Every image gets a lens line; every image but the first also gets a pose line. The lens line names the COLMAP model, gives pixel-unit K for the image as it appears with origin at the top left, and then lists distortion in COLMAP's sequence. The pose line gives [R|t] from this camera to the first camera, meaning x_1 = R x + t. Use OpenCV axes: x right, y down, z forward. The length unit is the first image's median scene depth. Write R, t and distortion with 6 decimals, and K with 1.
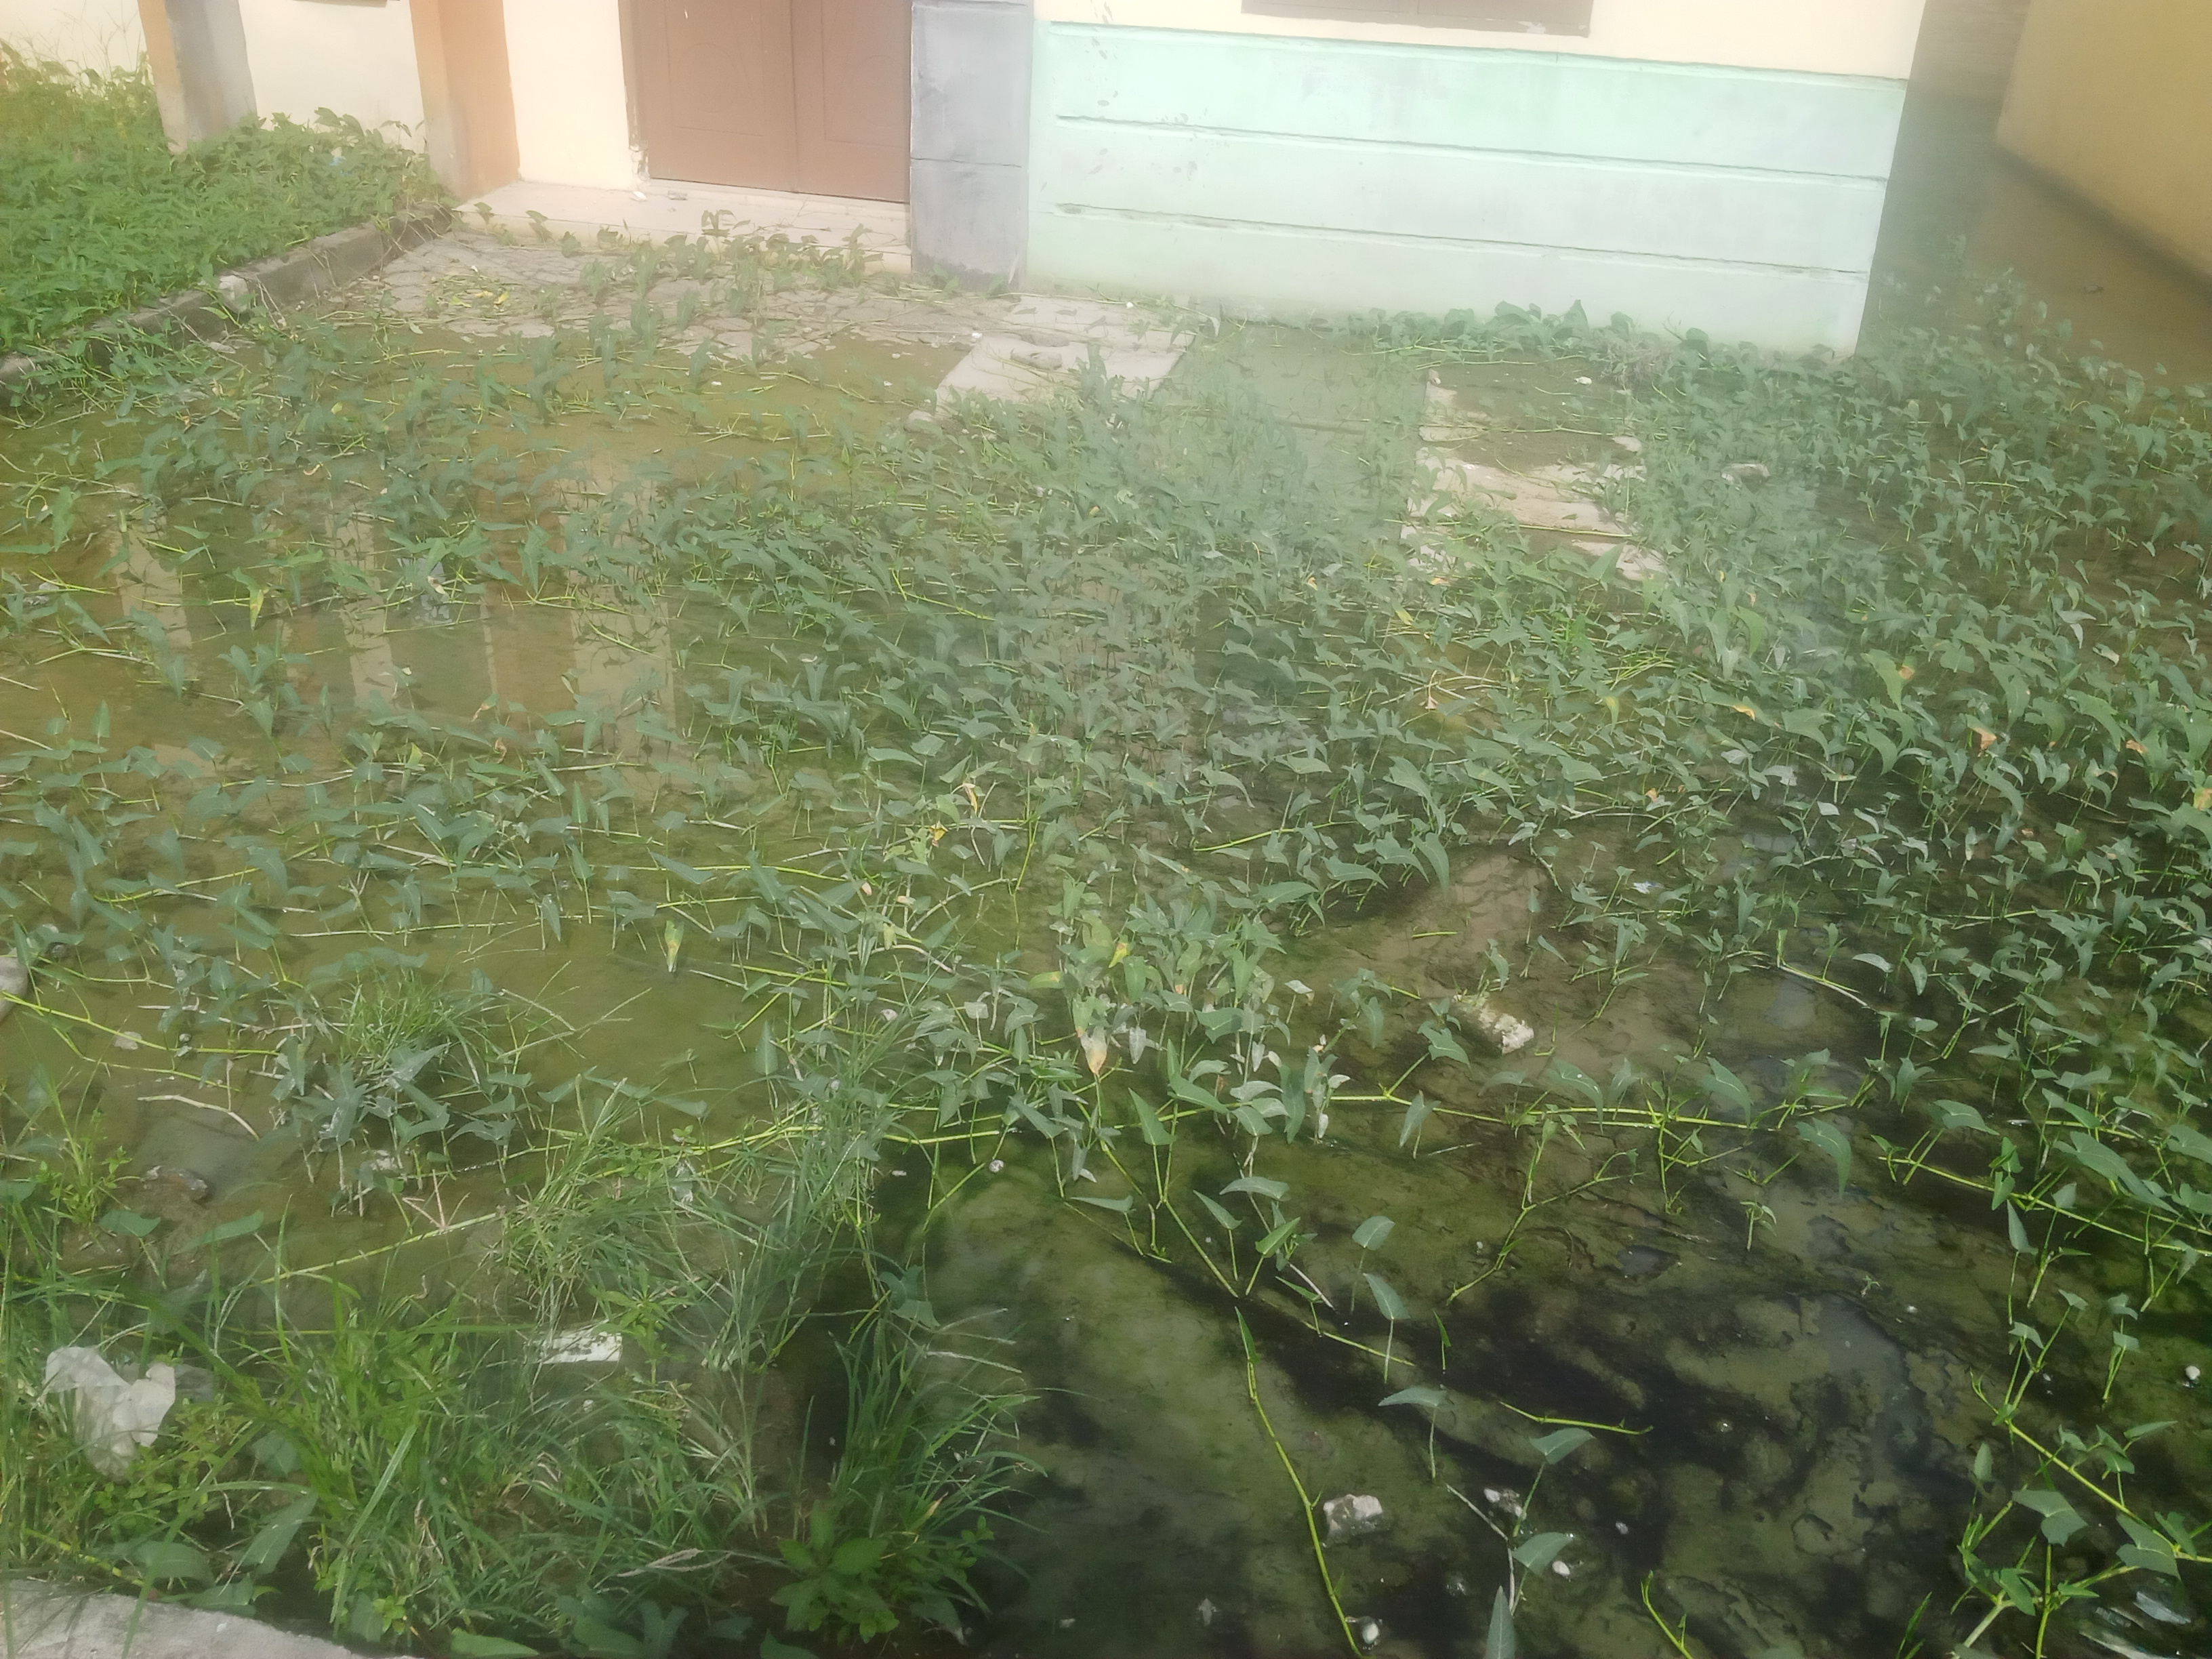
lens RADIAL K [[1794.9, 0, 1107.5], [0, 1794.9, 816.0], [0, 0, 1]] dist [0.112625, -0.195325]
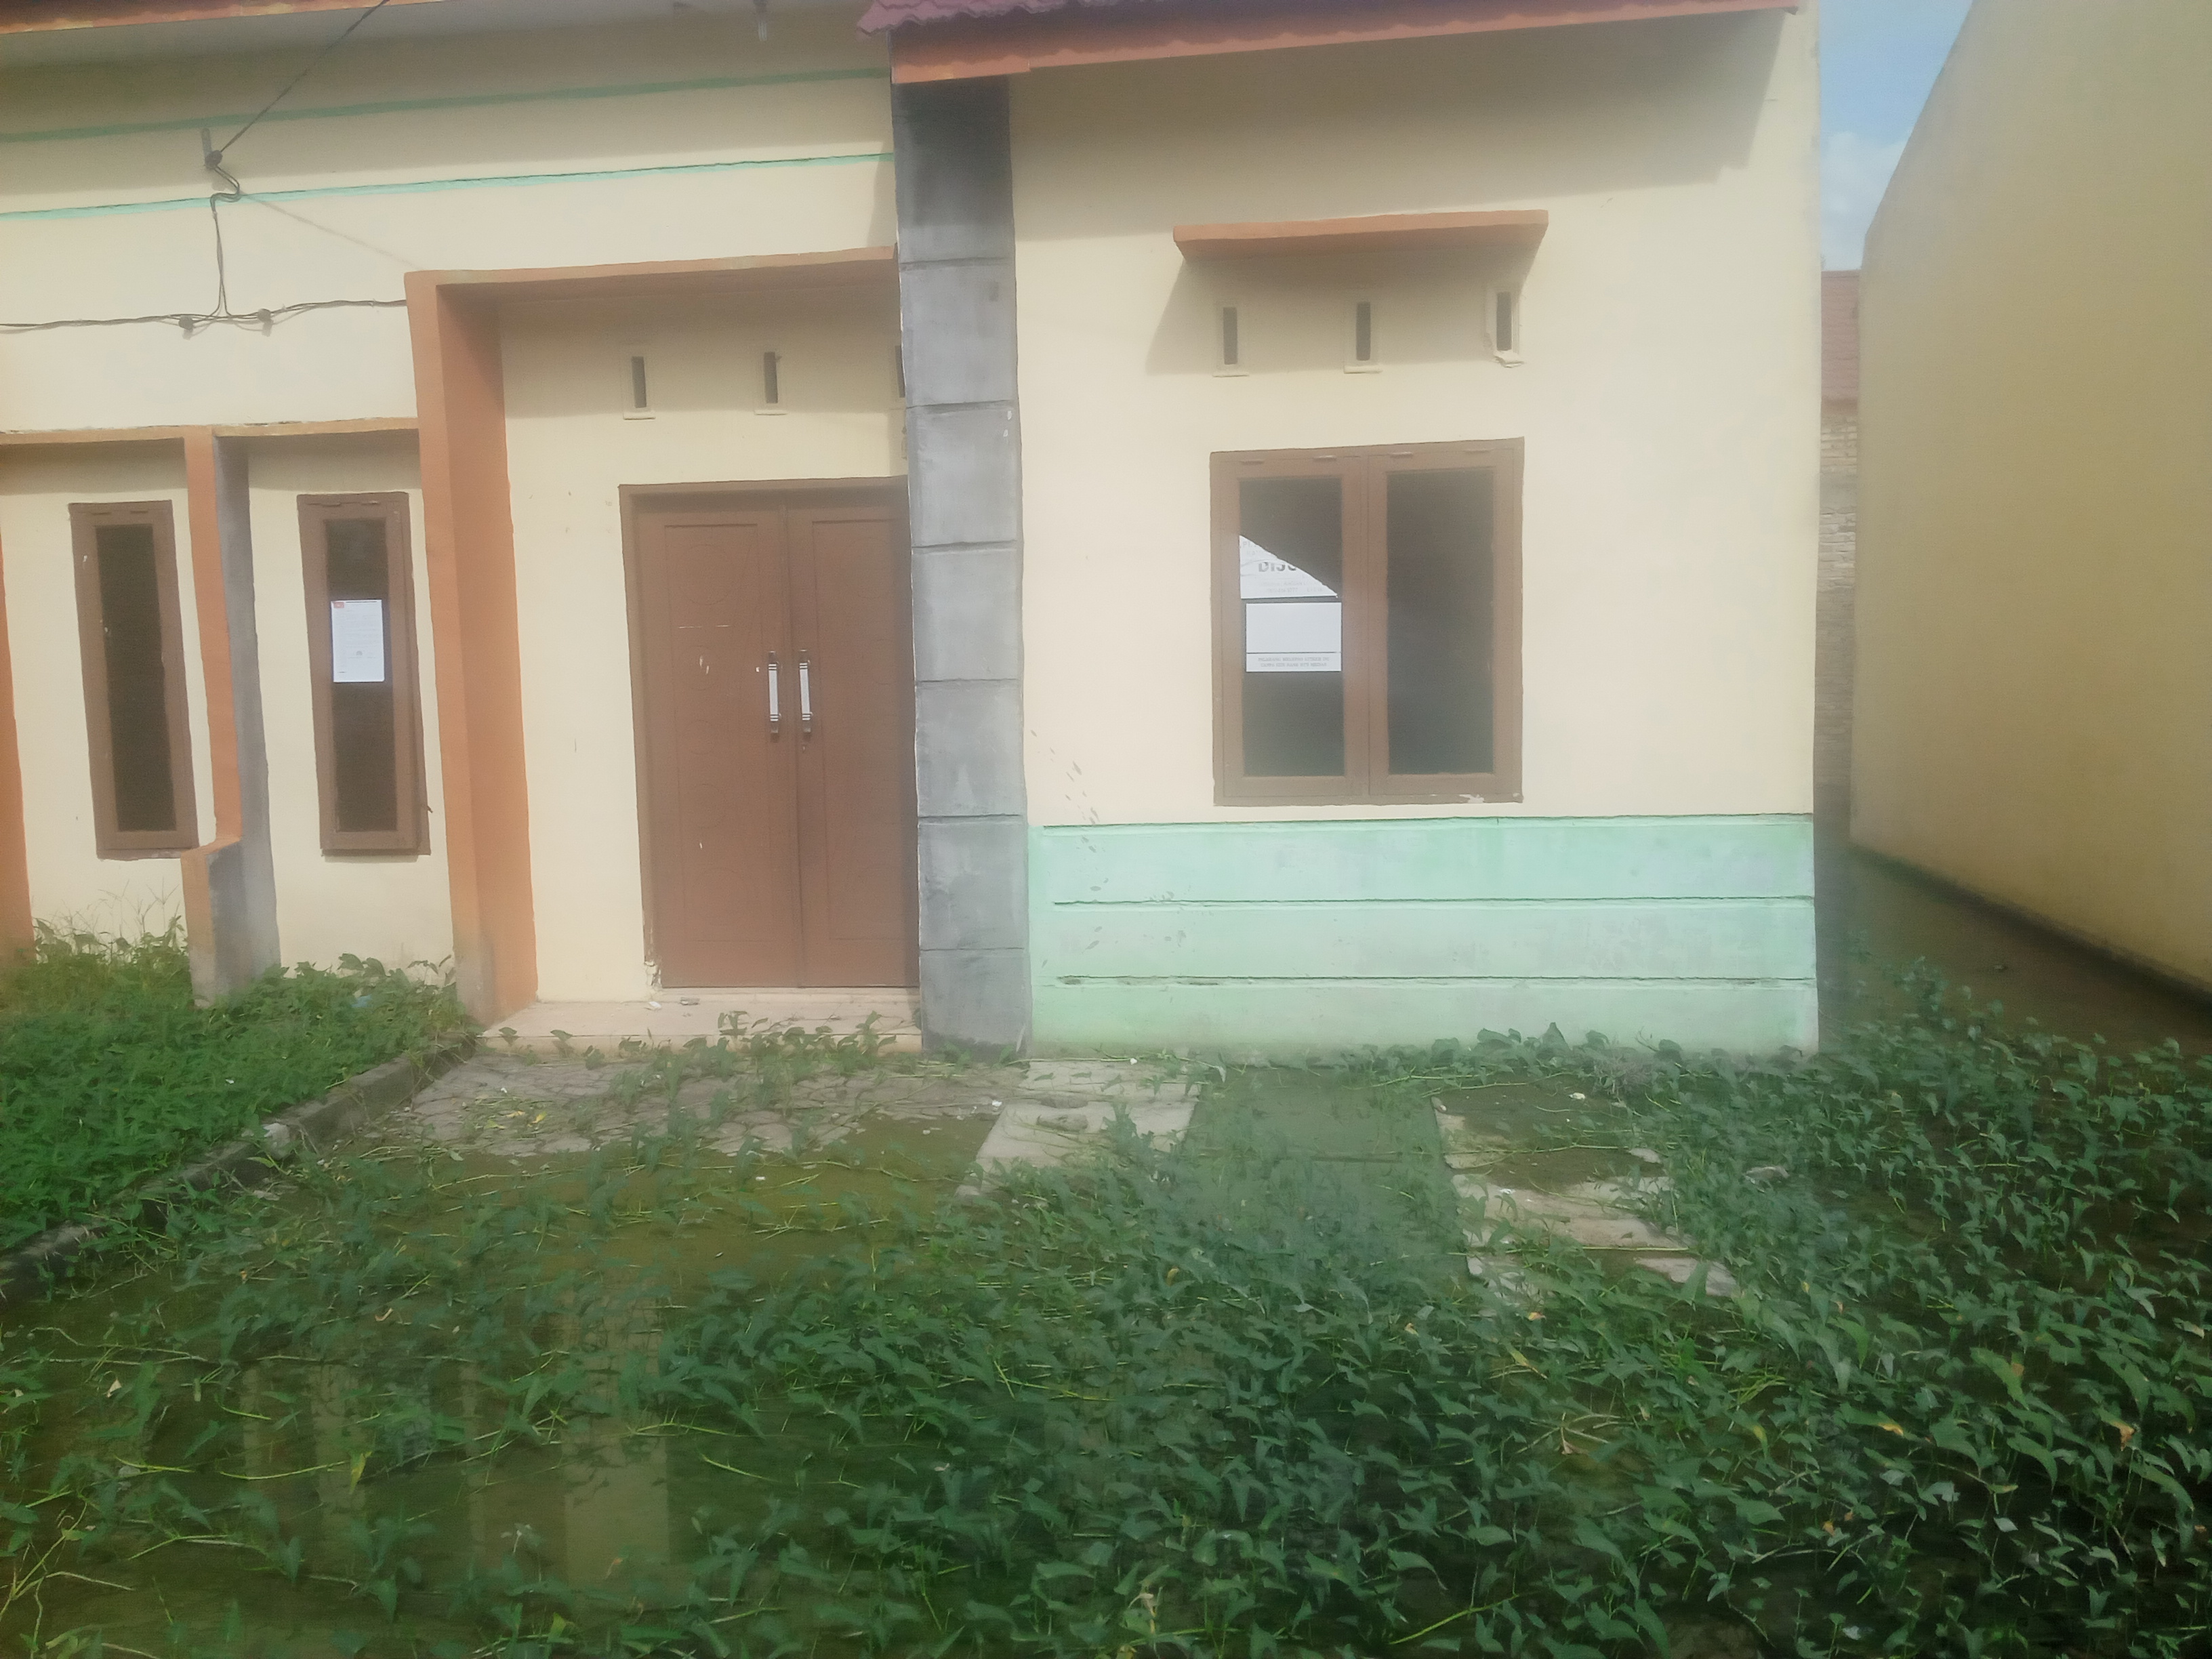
lens RADIAL K [[1794.9, 0, 1107.5], [0, 1794.9, 816.0], [0, 0, 1]] dist [0.112625, -0.195325]
pose [[0.994448, -0.082193, 0.065714, -0.097181], [0.101159, 0.918727, -0.381717, -0.023246], [-0.028999, 0.386245, 0.921940, -0.037496]]
